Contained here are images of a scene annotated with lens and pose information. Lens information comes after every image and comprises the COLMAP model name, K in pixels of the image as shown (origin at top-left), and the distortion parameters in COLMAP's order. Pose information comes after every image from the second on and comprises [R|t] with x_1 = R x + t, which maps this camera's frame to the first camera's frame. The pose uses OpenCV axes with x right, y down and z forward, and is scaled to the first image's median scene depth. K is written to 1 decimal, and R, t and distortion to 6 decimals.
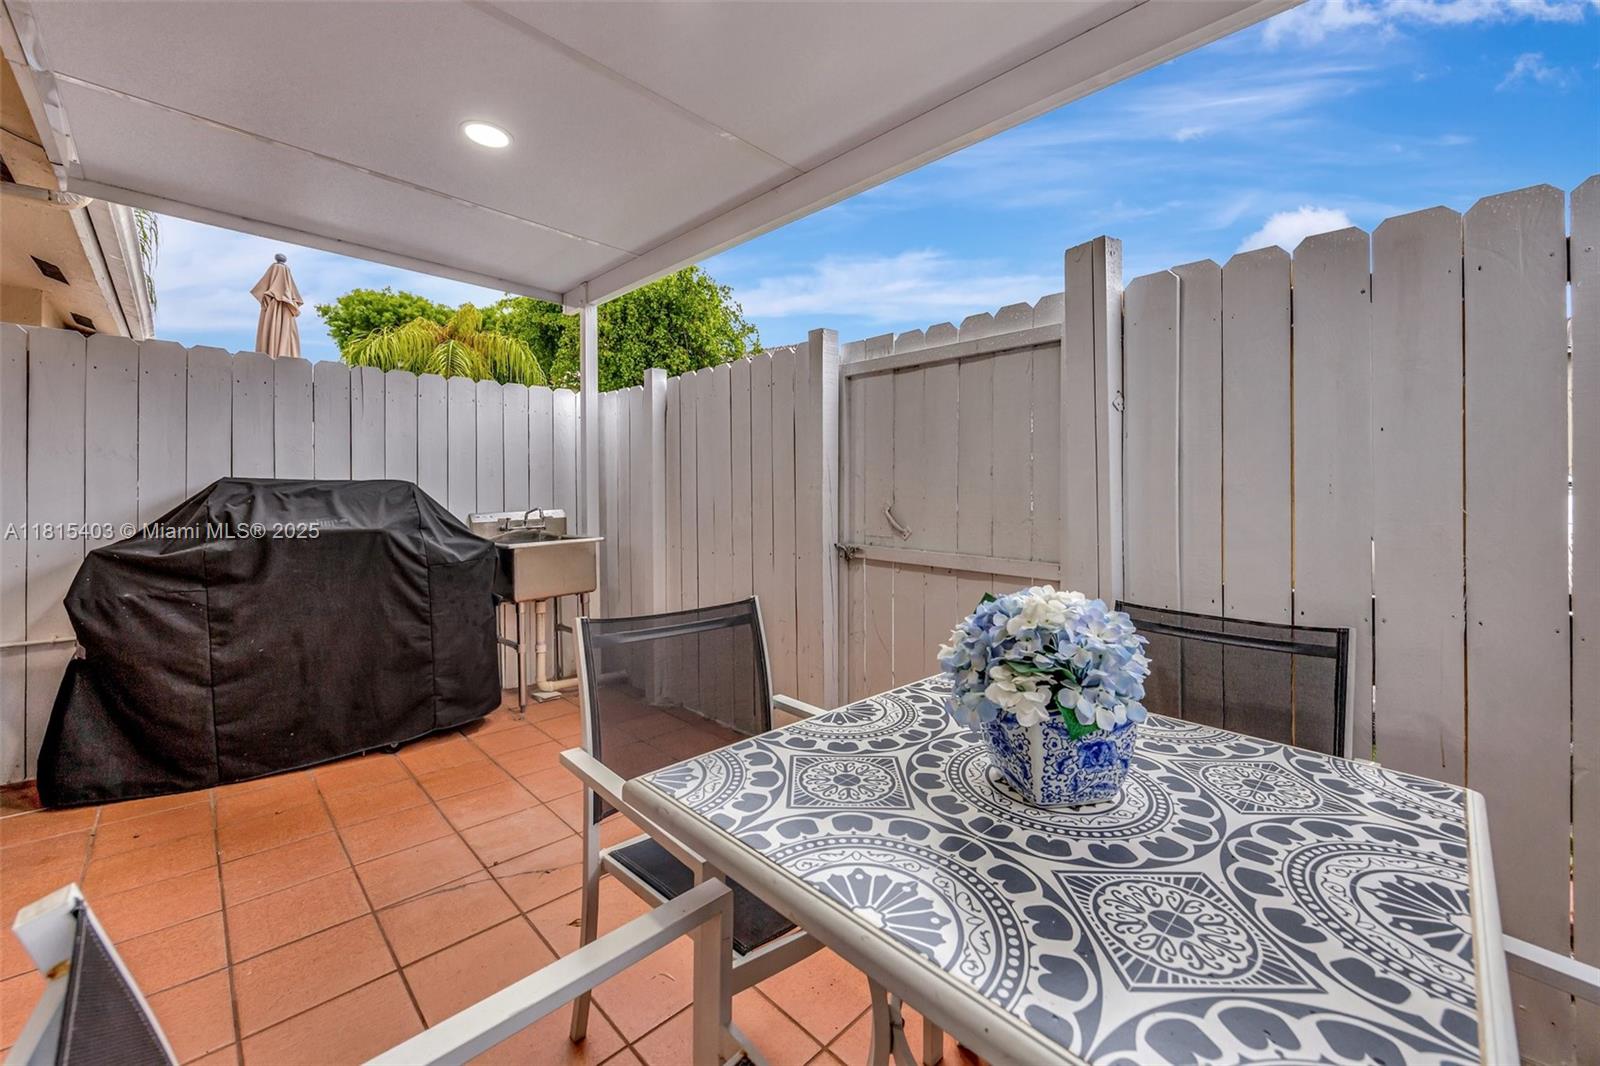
lens RADIAL K [[636.7, 0, 798.0], [0, 636.7, 483.3], [0, 0, 1]] dist [0.001019, 0.000293]
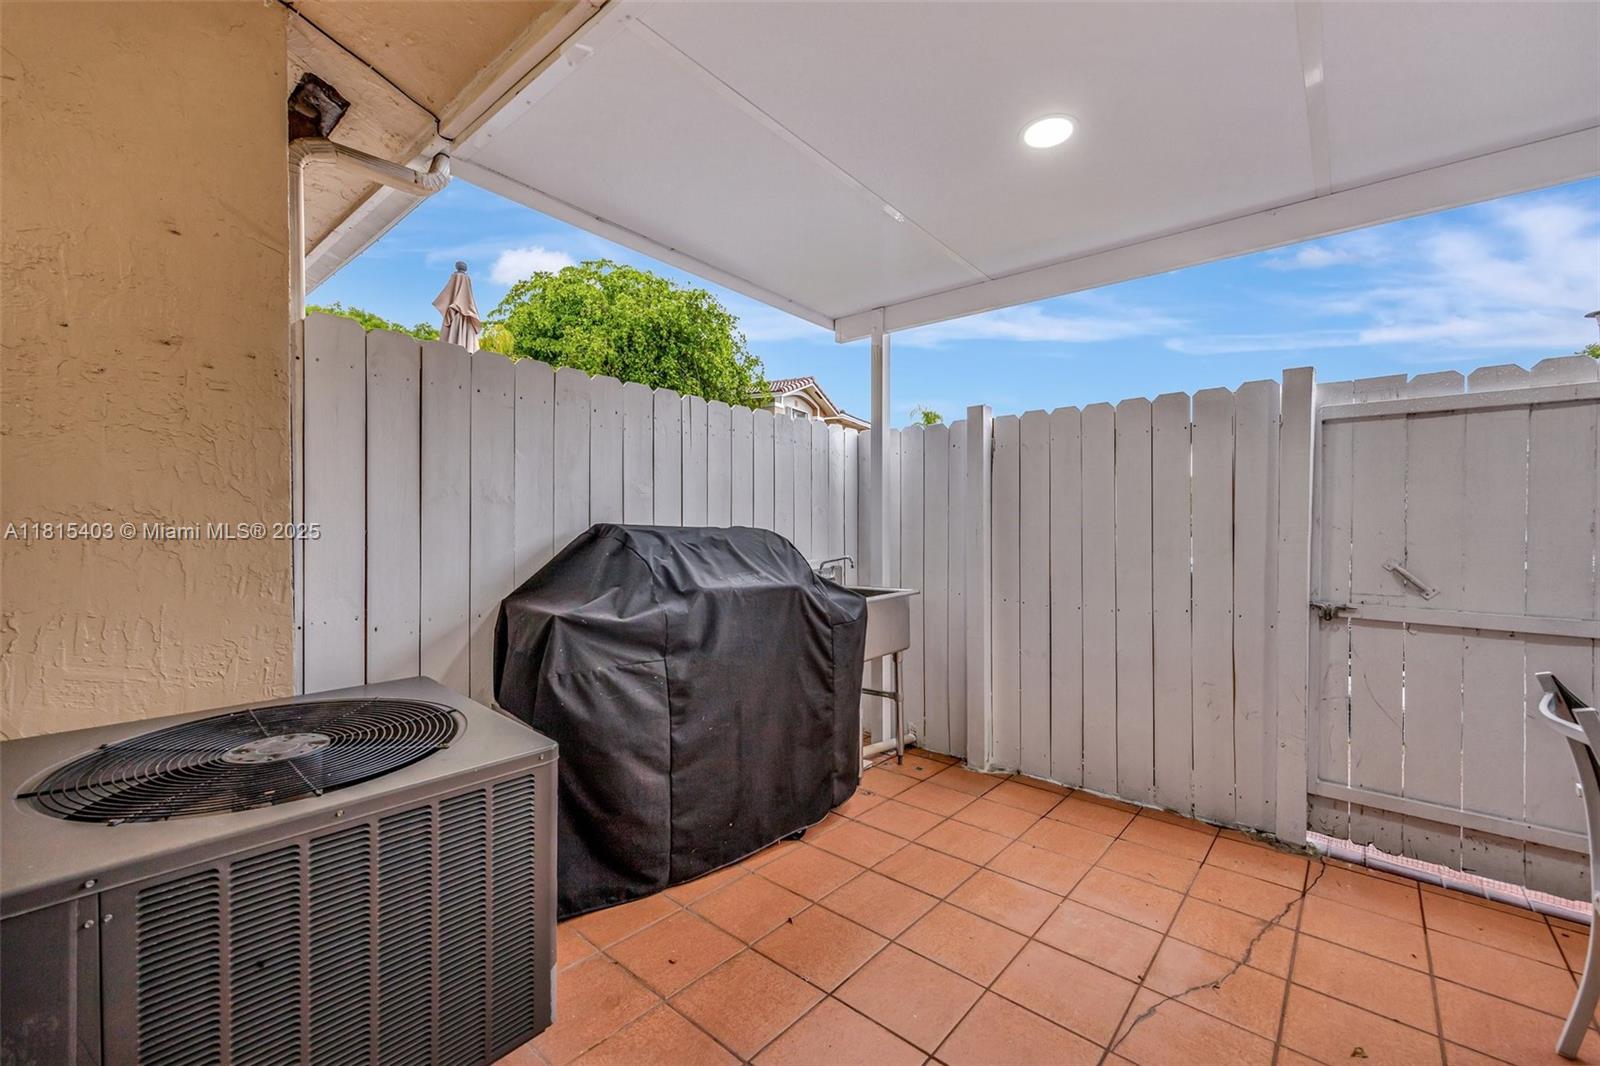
lens RADIAL K [[652.6, 0, 803.2], [0, 652.6, 528.4], [0, 0, 1]] dist [0.007873, 0.000173]
pose [[0.996525, 0.007805, 0.082929, -0.761690], [-0.008692, 0.999909, 0.010339, -0.014812], [-0.082841, -0.011023, 0.996502, 0.117202]]
